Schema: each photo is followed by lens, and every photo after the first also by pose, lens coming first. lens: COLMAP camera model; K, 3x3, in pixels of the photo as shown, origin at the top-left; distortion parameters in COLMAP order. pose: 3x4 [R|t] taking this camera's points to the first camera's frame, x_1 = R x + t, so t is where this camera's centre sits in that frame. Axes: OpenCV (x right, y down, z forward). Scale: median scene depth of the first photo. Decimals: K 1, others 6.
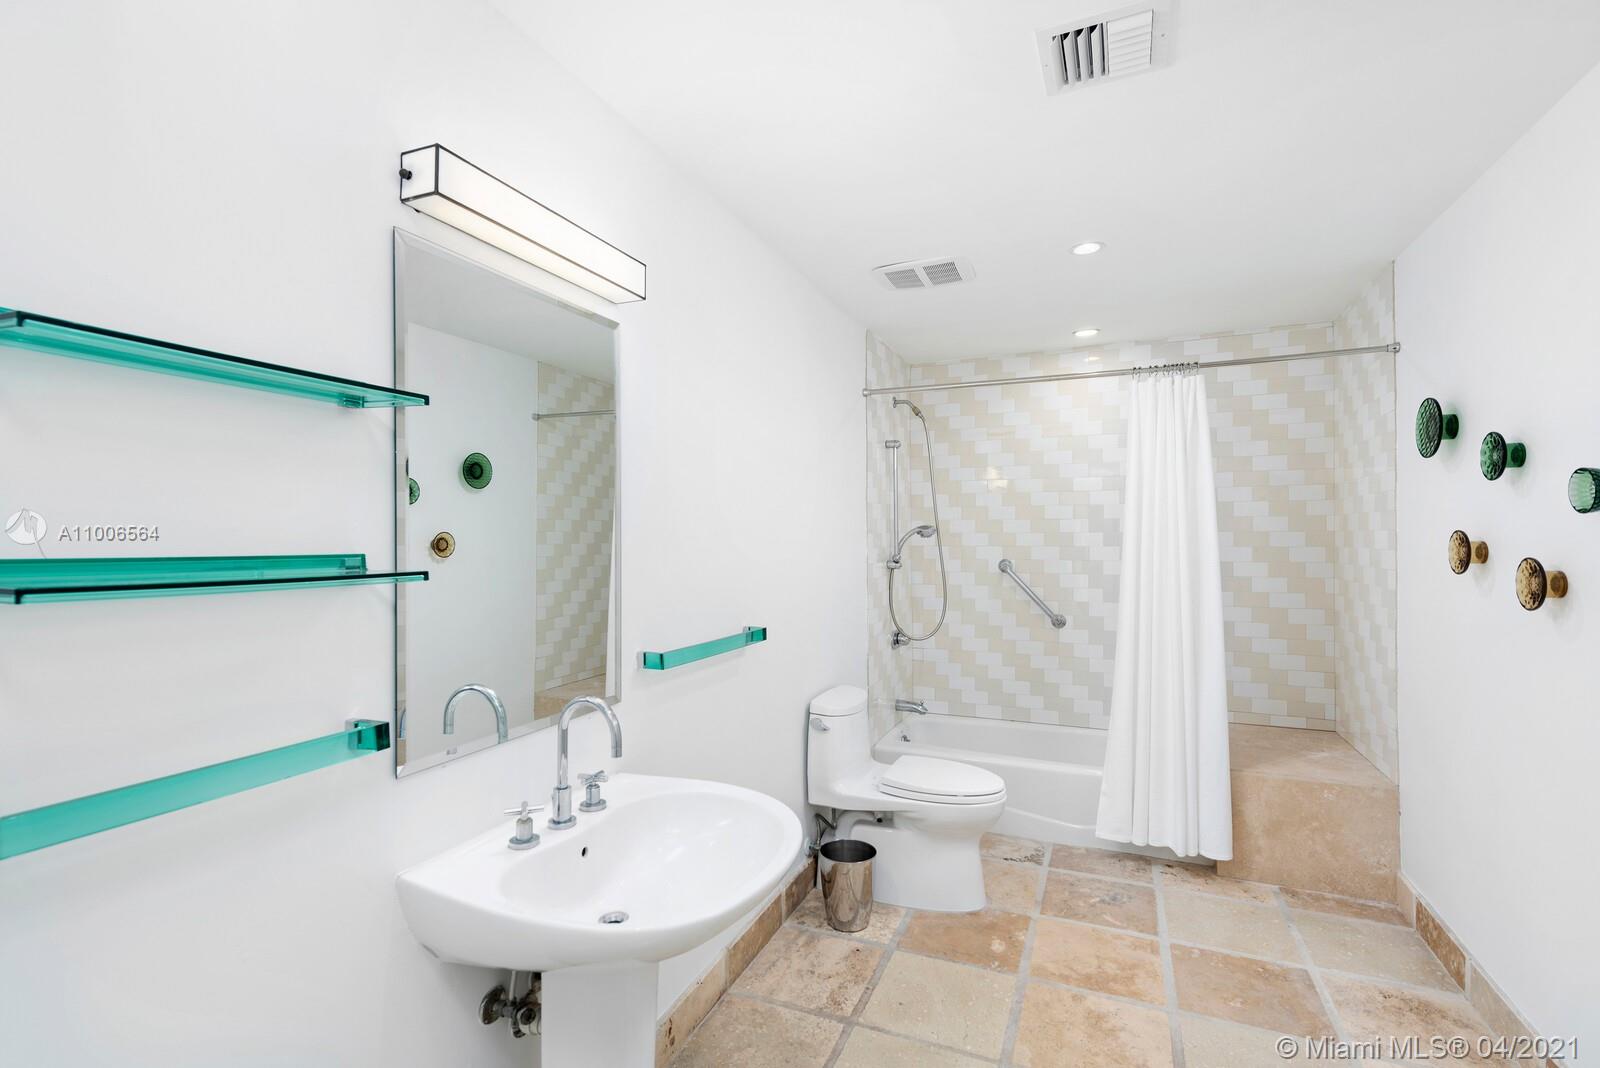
lens RADIAL K [[754.0, 0, 790.1], [0, 754.0, 530.4], [0, 0, 1]] dist [-0.002334, -0.000339]
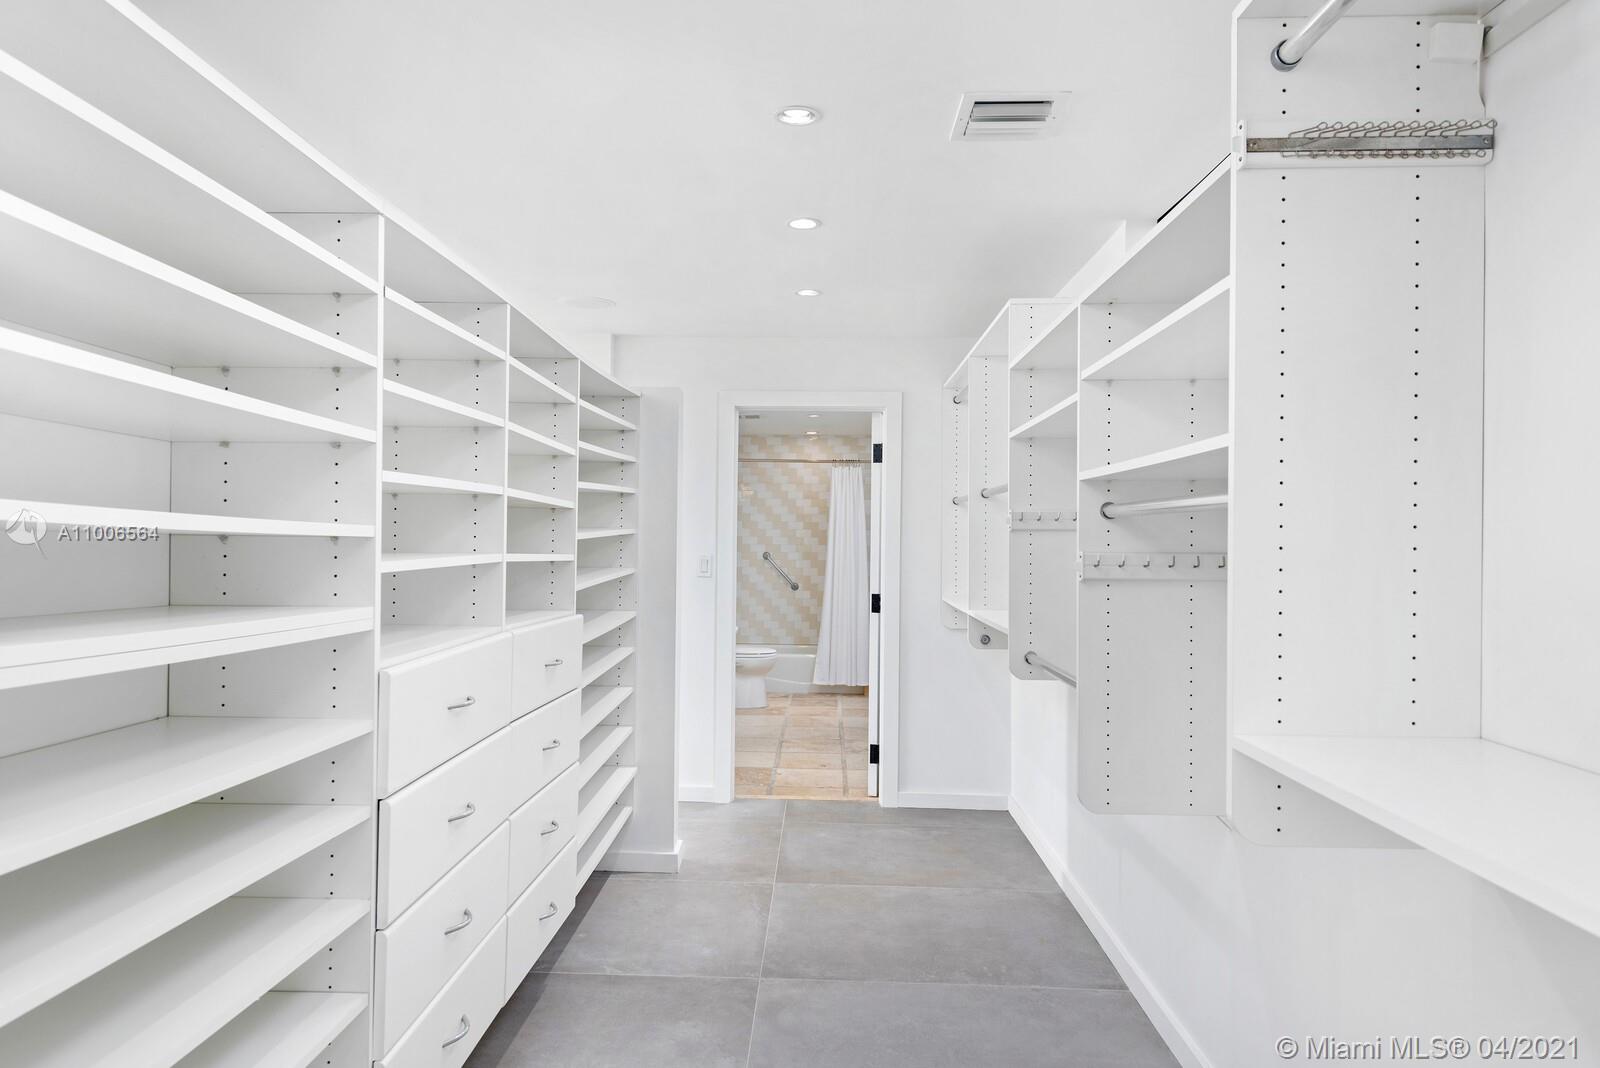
lens RADIAL K [[964.7, 0, 799.3], [0, 964.7, 533.5], [0, 0, 1]] dist [0.001137, 0.000115]
pose [[0.929104, 0.005563, 0.369778, -0.490319], [-0.012995, 0.999760, 0.017610, -0.047240], [-0.369591, -0.021167, 0.928953, -1.152829]]
